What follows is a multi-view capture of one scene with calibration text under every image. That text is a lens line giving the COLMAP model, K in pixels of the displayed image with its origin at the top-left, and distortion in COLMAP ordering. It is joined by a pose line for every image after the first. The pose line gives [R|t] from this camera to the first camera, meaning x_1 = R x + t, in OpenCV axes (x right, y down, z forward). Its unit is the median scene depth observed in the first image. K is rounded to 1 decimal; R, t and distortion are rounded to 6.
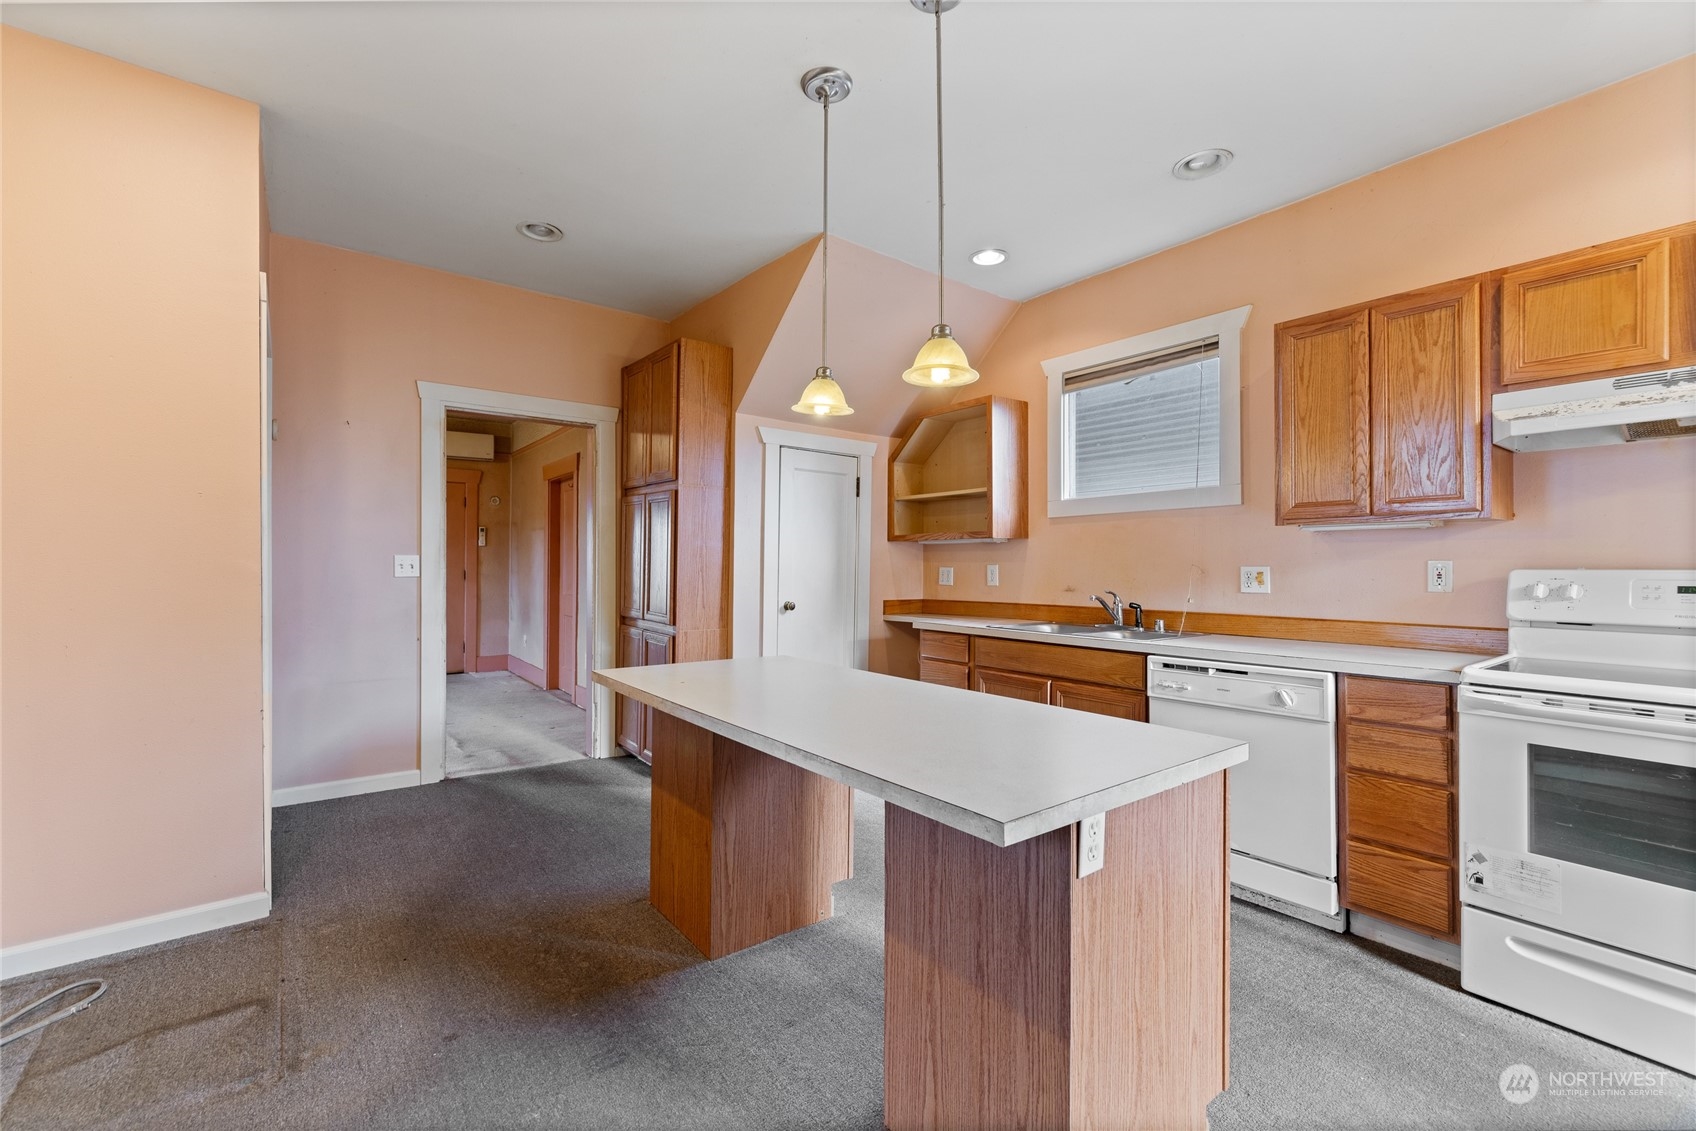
lens RADIAL K [[706.7, 0, 833.8], [0, 706.7, 563.5], [0, 0, 1]] dist [0.008387, 0.000469]
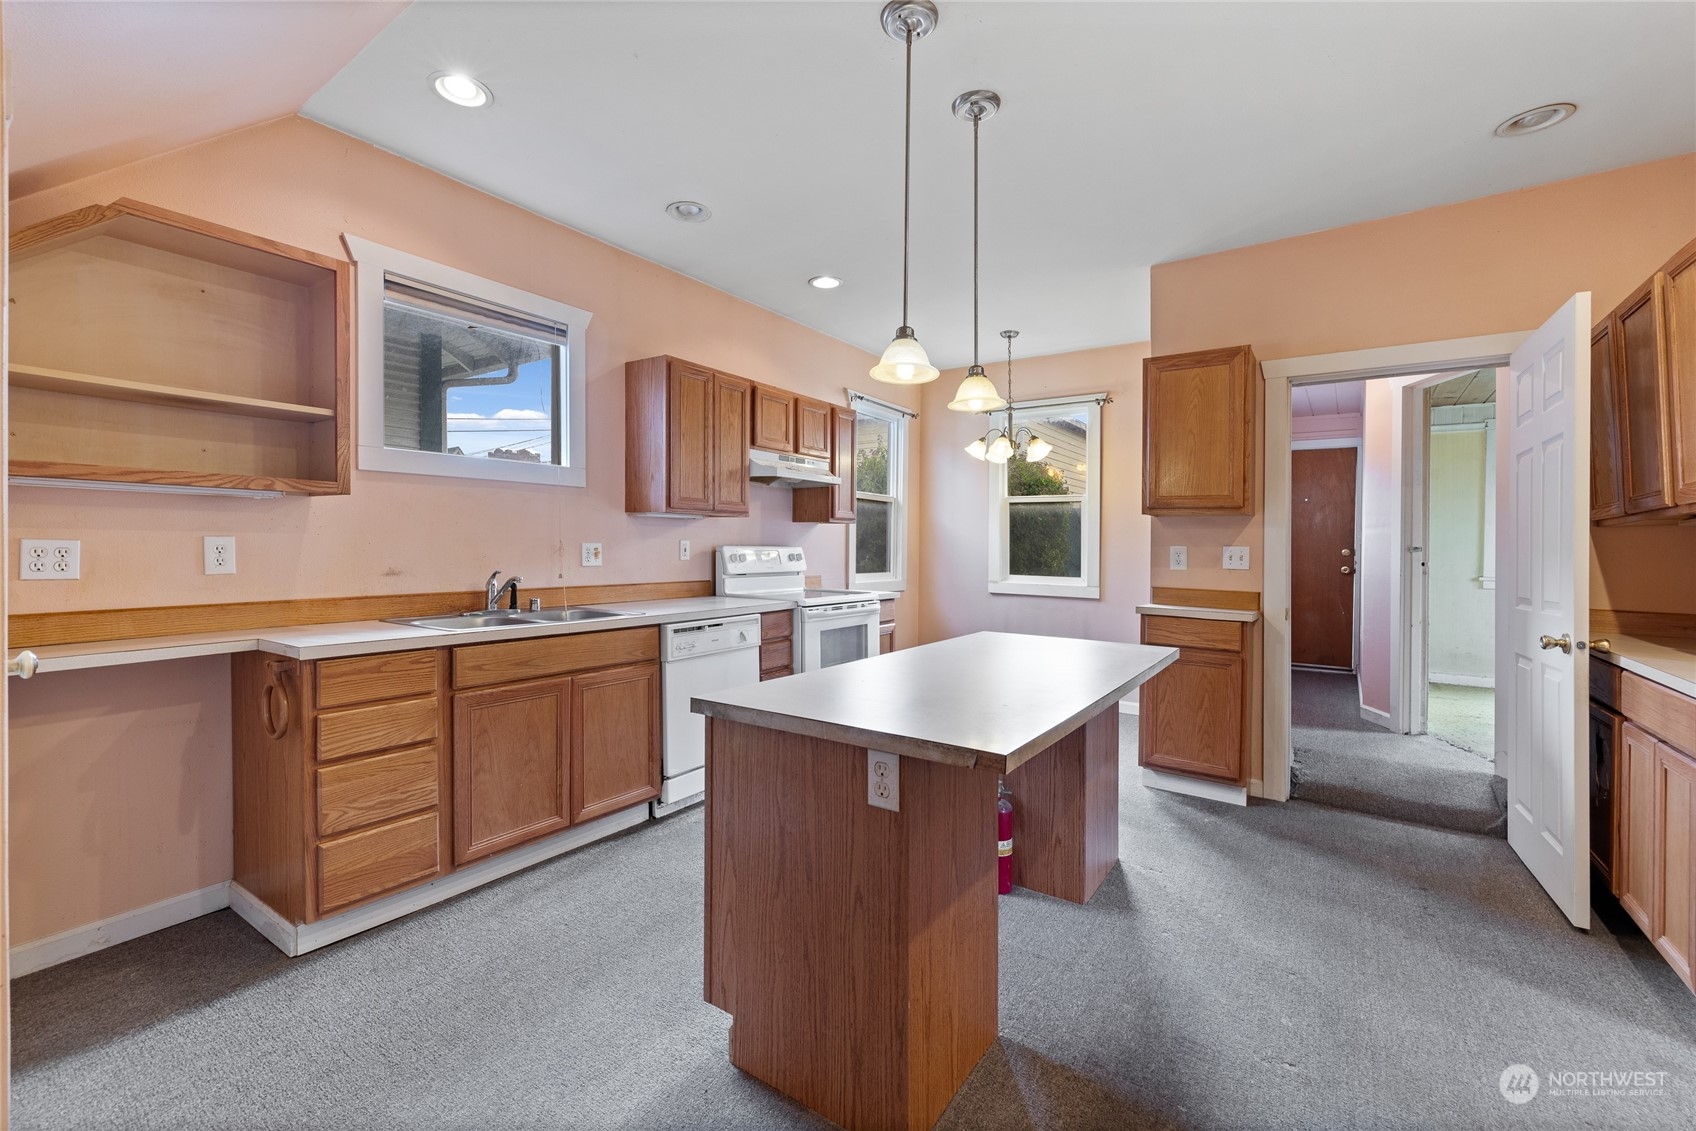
lens RADIAL K [[706.7, 0, 824.3], [0, 706.7, 539.0], [0, 0, 1]] dist [0.008387, 0.000469]
pose [[-0.291784, 0.004497, 0.956474, -0.700224], [-0.014368, 0.999856, -0.009084, 0.003442], [-0.956376, -0.016393, -0.291678, 1.122467]]
